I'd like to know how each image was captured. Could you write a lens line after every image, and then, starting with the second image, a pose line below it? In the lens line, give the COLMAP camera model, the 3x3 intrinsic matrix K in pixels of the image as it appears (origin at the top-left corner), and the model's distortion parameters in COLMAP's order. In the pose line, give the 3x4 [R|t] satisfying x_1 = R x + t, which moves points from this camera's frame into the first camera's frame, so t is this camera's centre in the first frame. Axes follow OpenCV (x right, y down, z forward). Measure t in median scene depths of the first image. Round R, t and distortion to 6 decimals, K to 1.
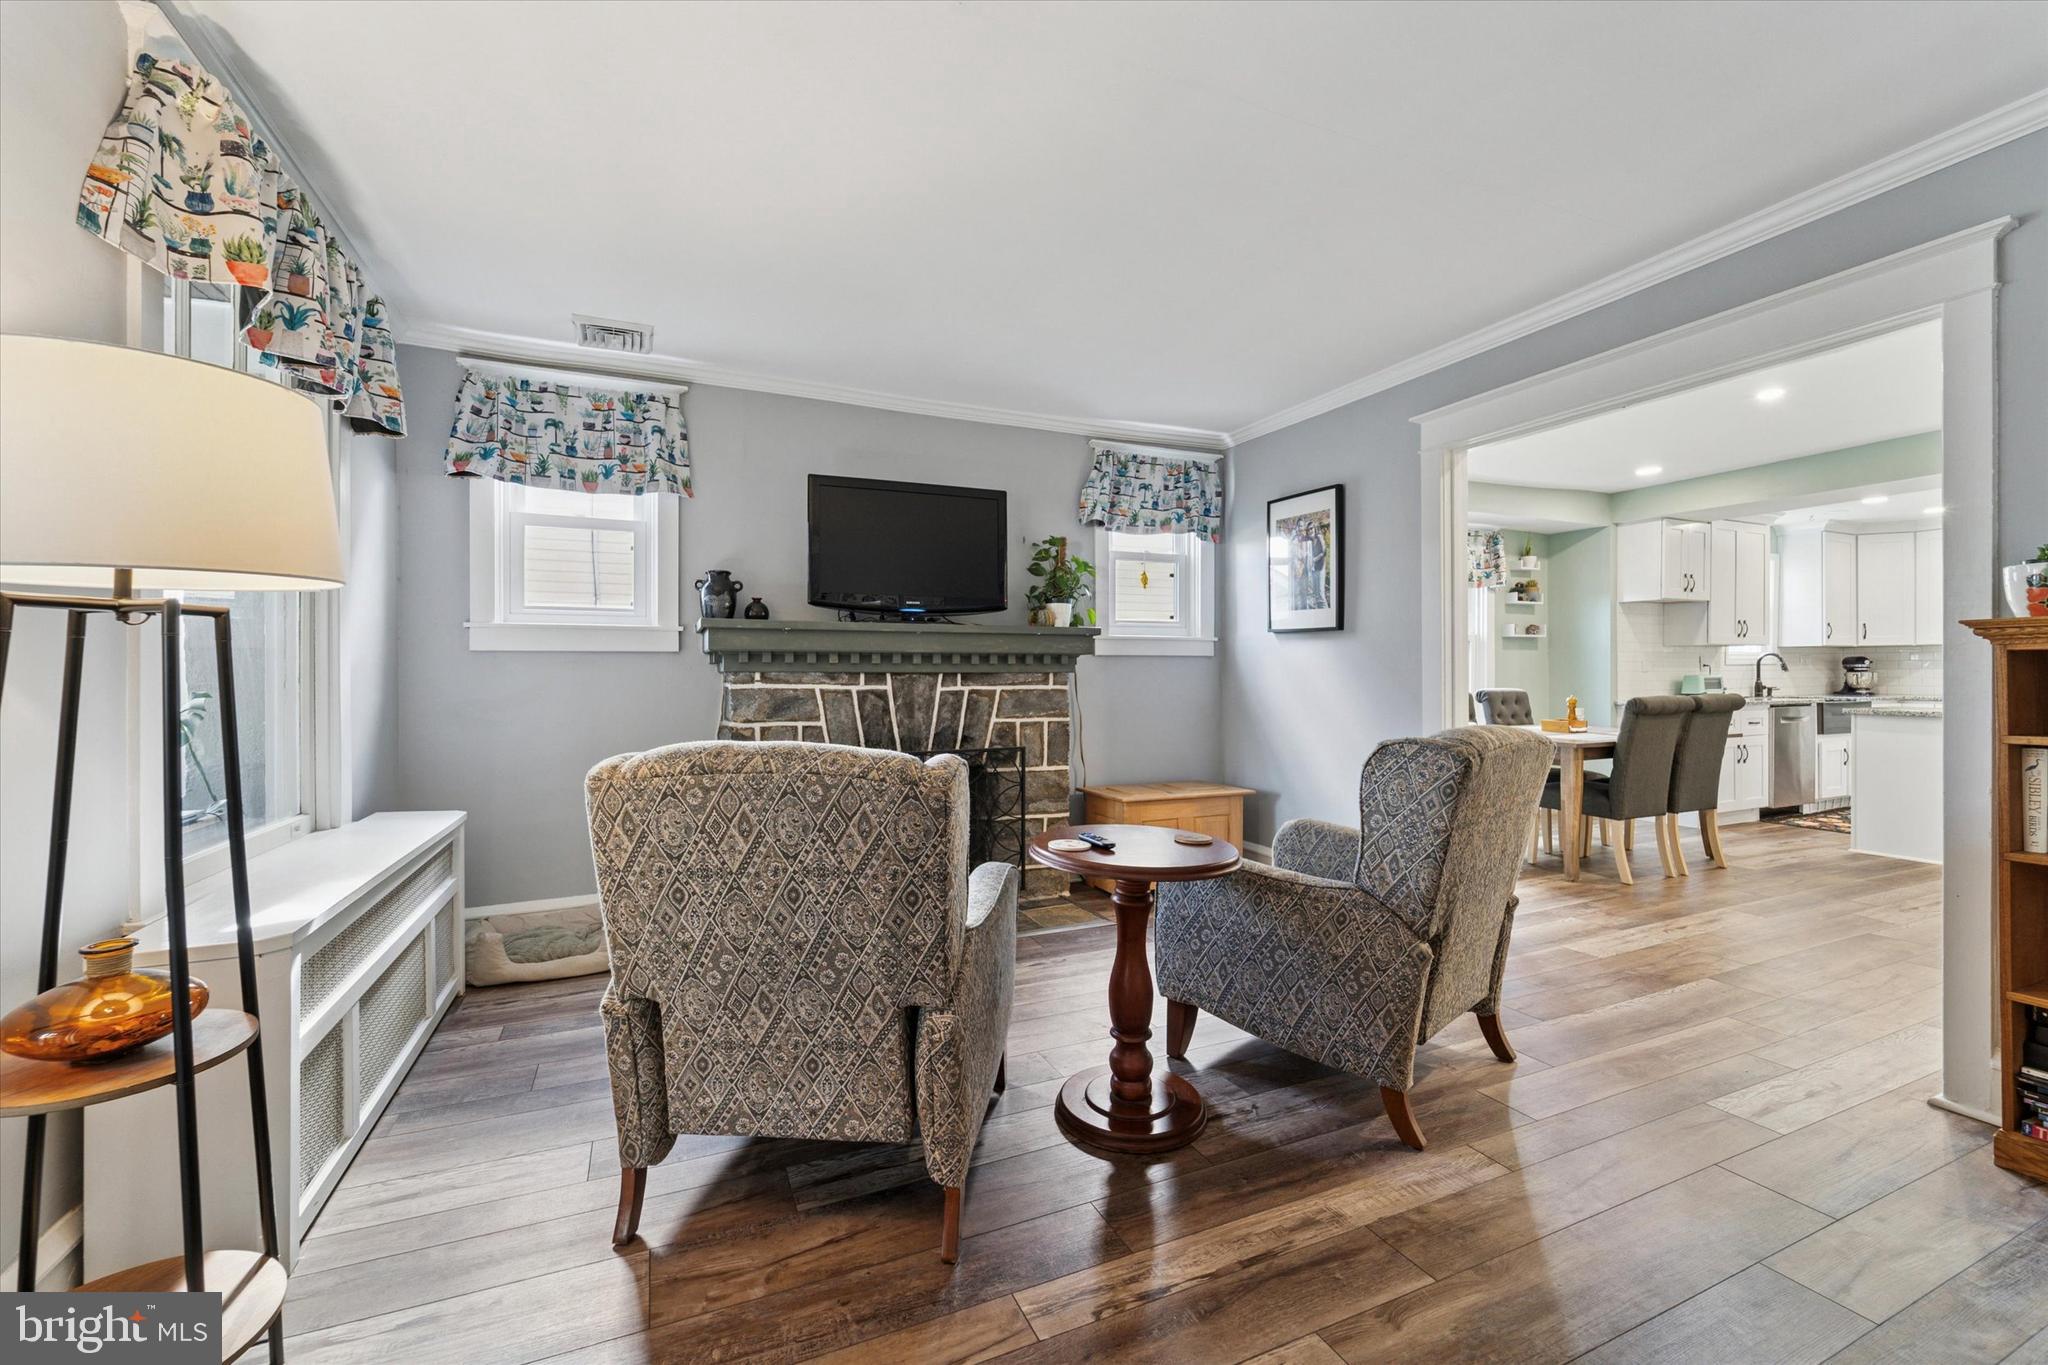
lens RADIAL K [[828.6, 0, 1027.1], [0, 828.6, 674.4], [0, 0, 1]] dist [0.002511, -0.002474]
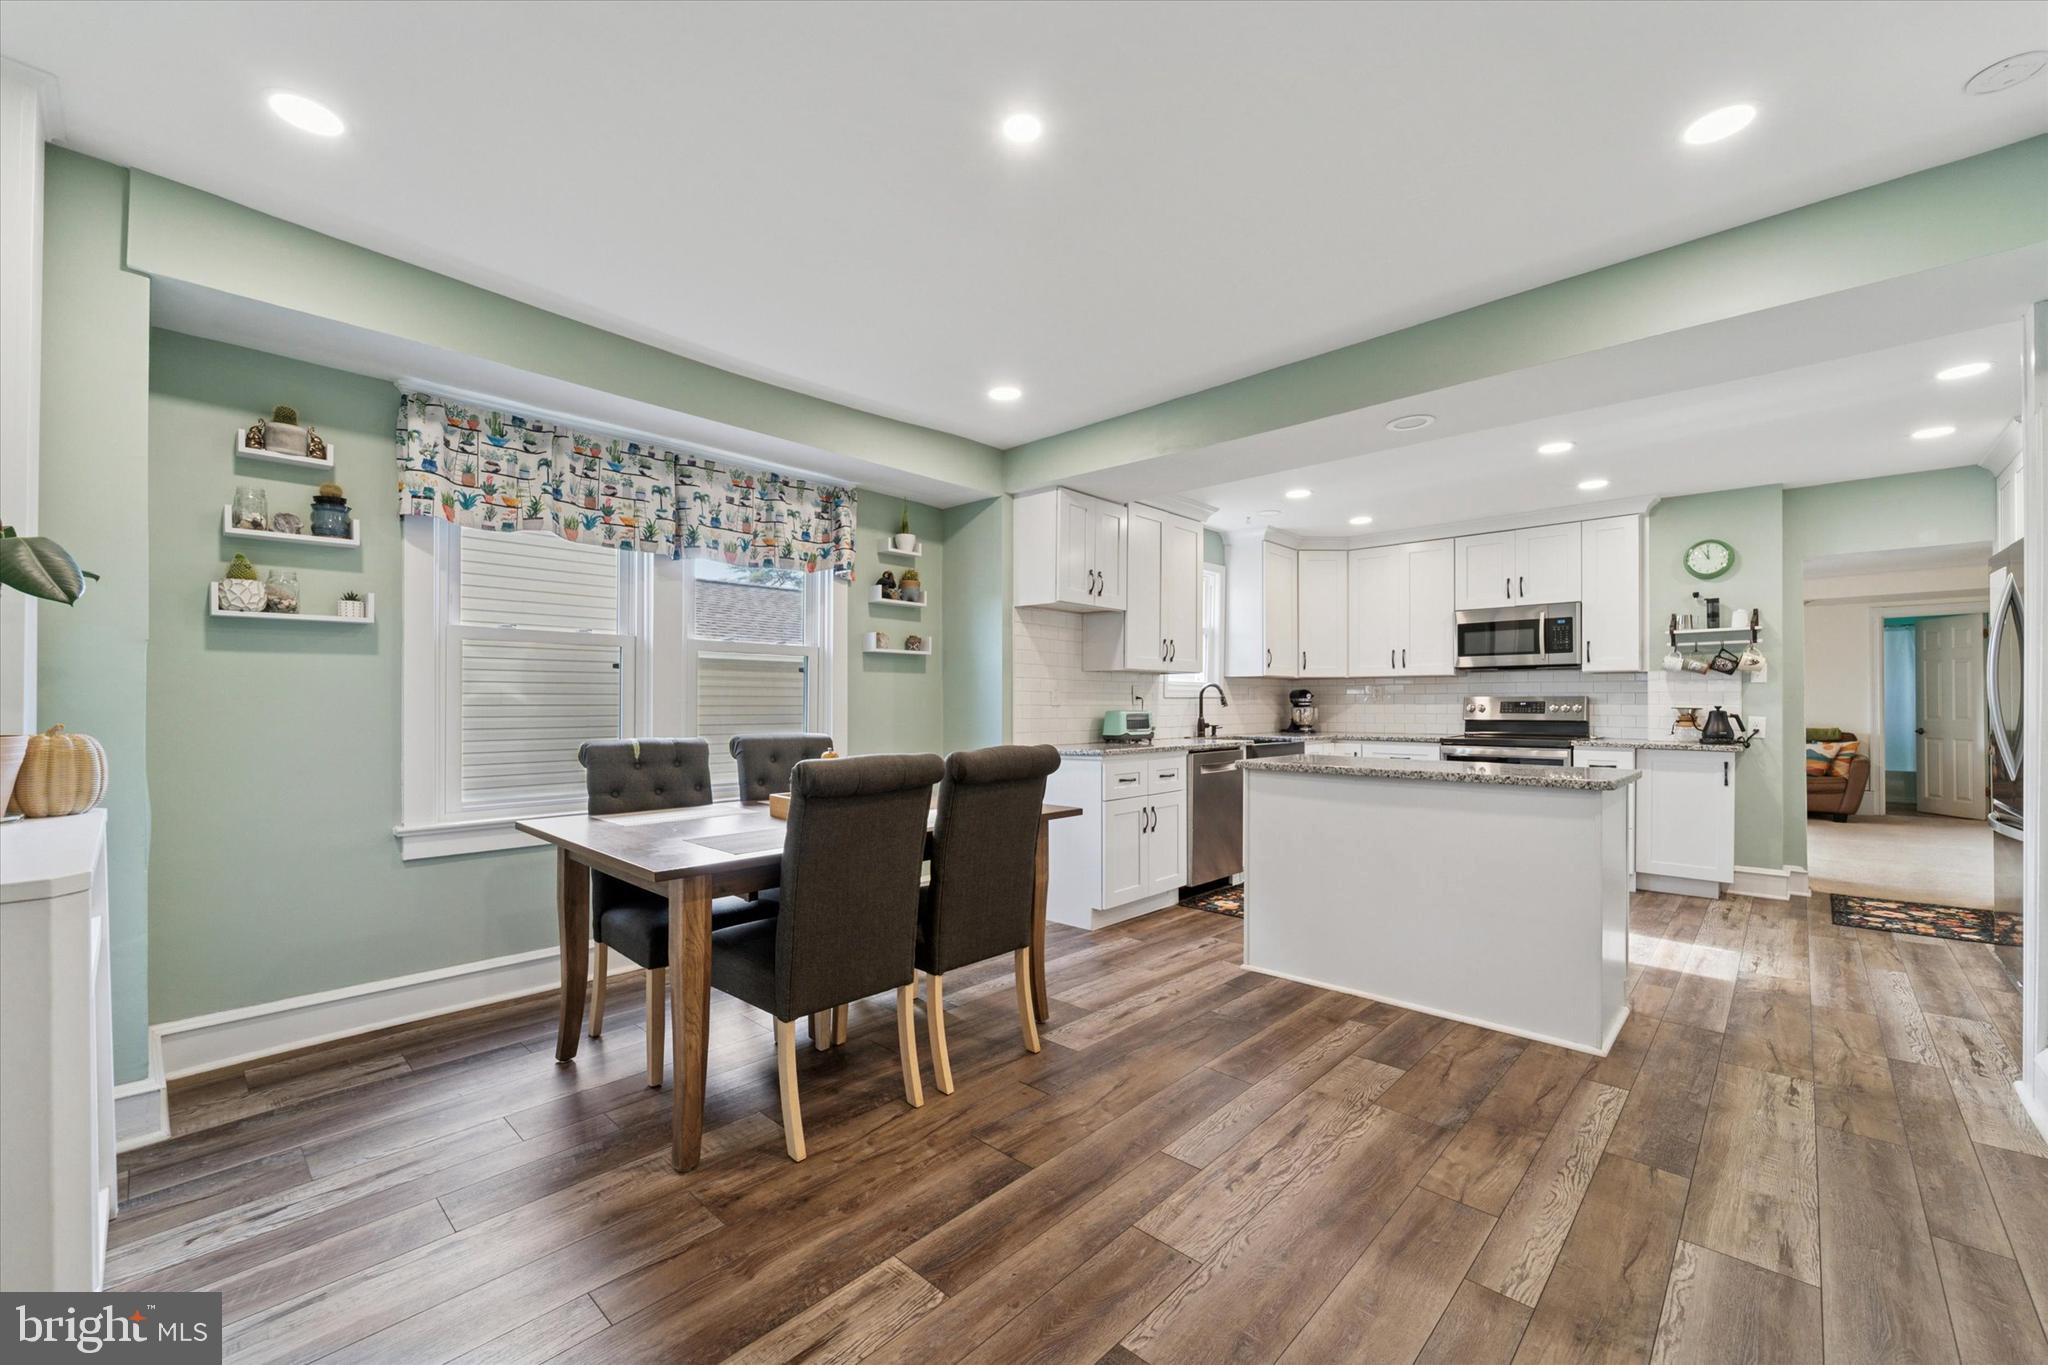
lens RADIAL K [[828.6, 0, 1024.2], [0, 828.6, 700.5], [0, 0, 1]] dist [0.002511, -0.002474]
pose [[0.920077, 0.007097, 0.391674, 0.432675], [-0.003067, 0.999936, -0.010915, 0.000339], [-0.391726, 0.008841, 0.920039, 0.340506]]
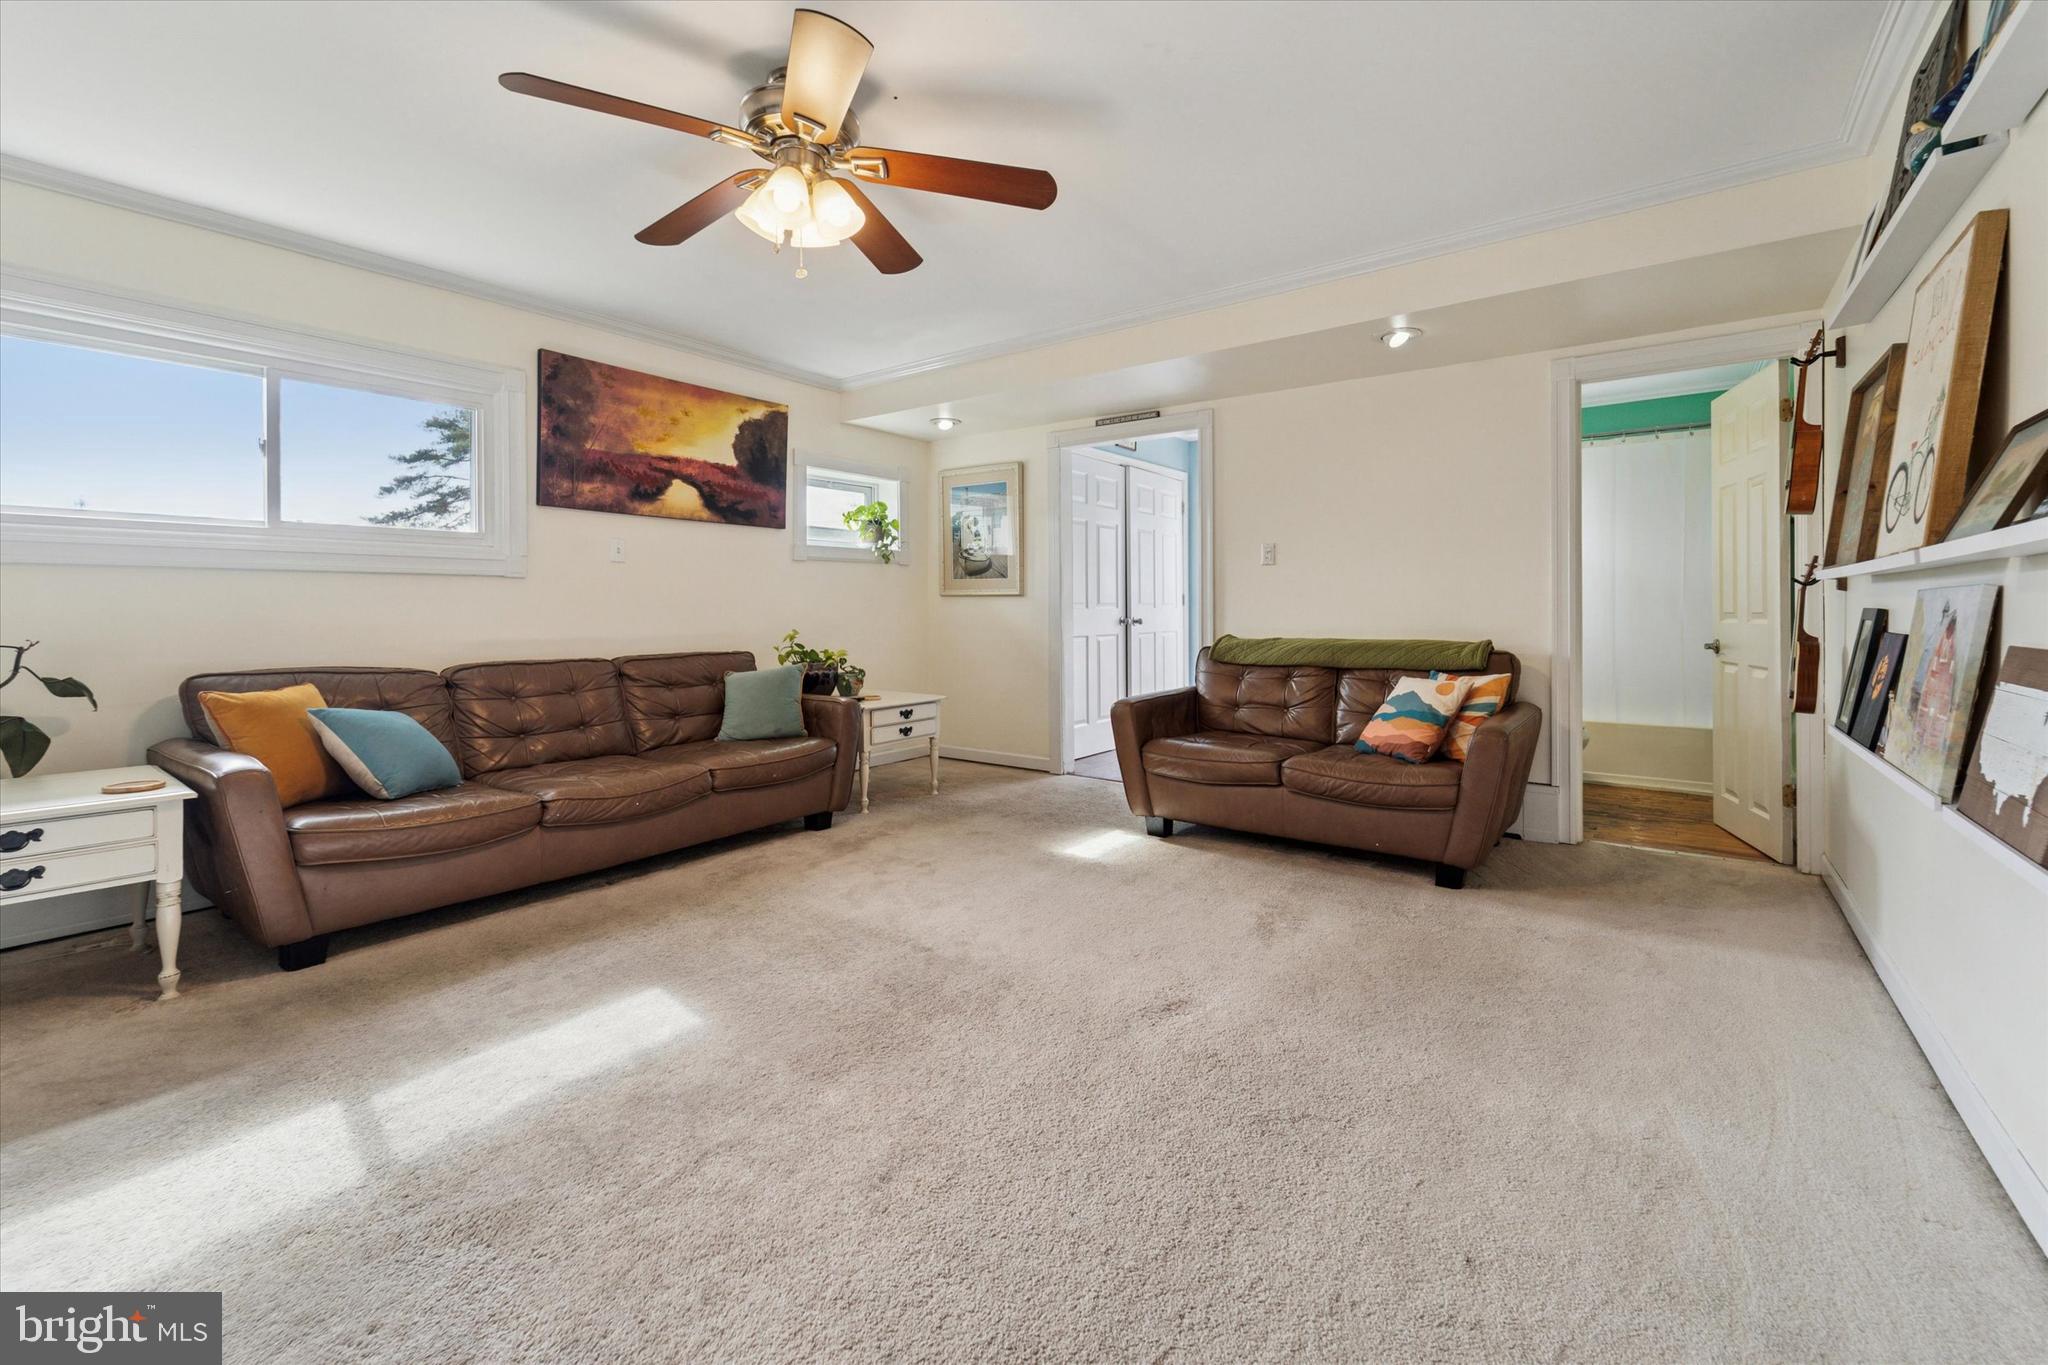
lens RADIAL K [[828.6, 0, 1076.3], [0, 828.6, 610.8], [0, 0, 1]] dist [0.002511, -0.002474]
pose [[0.858878, 0.005195, 0.512154, 1.527323], [-0.002547, 0.999980, -0.005871, 0.009669], [-0.512174, 0.003738, 0.858874, 0.678186]]
